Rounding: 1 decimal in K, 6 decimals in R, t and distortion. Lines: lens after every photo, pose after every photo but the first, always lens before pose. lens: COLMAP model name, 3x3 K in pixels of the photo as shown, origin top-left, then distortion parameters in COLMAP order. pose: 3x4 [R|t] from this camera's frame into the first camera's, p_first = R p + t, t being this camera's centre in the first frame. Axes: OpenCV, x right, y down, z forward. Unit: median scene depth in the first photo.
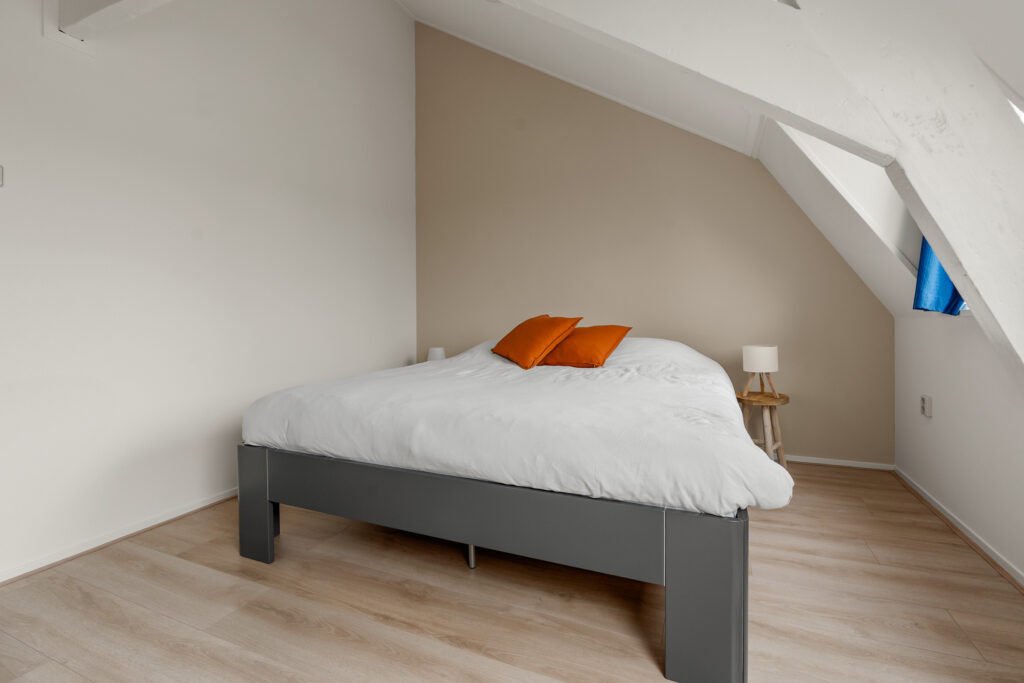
lens RADIAL K [[461.3, 0, 501.1], [0, 461.3, 318.3], [0, 0, 1]] dist [-0.001274, 0.000252]
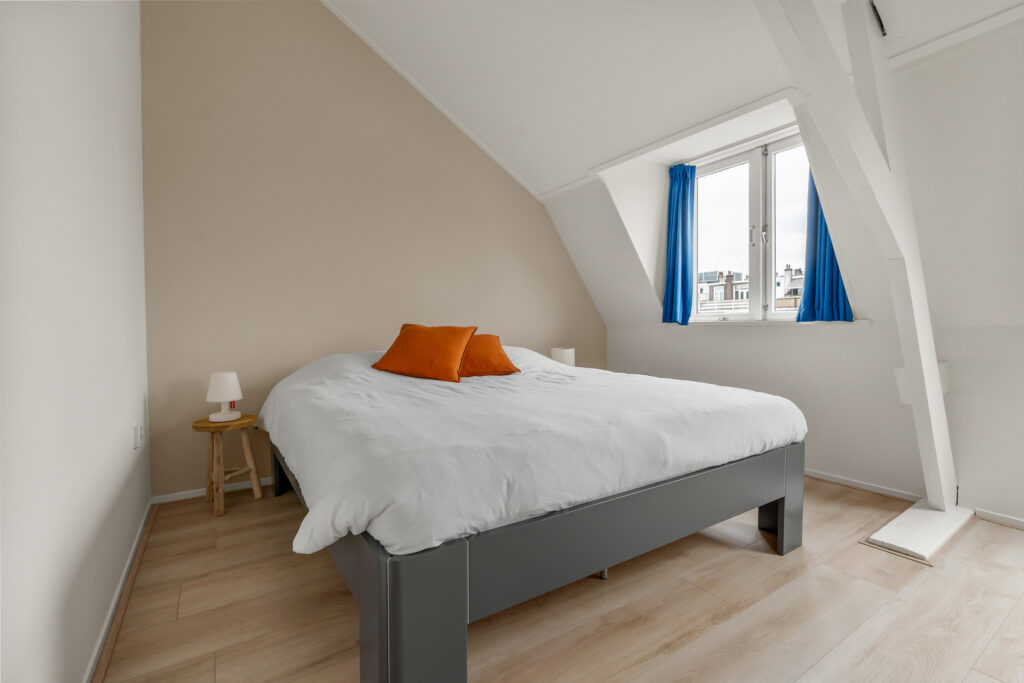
lens RADIAL K [[461.3, 0, 511.2], [0, 461.3, 339.7], [0, 0, 1]] dist [-0.001274, 0.000252]
pose [[0.544684, -0.016696, 0.838475, -1.091190], [0.004657, 0.999847, 0.016884, 0.018758], [-0.838628, -0.005292, 0.544678, 0.706139]]
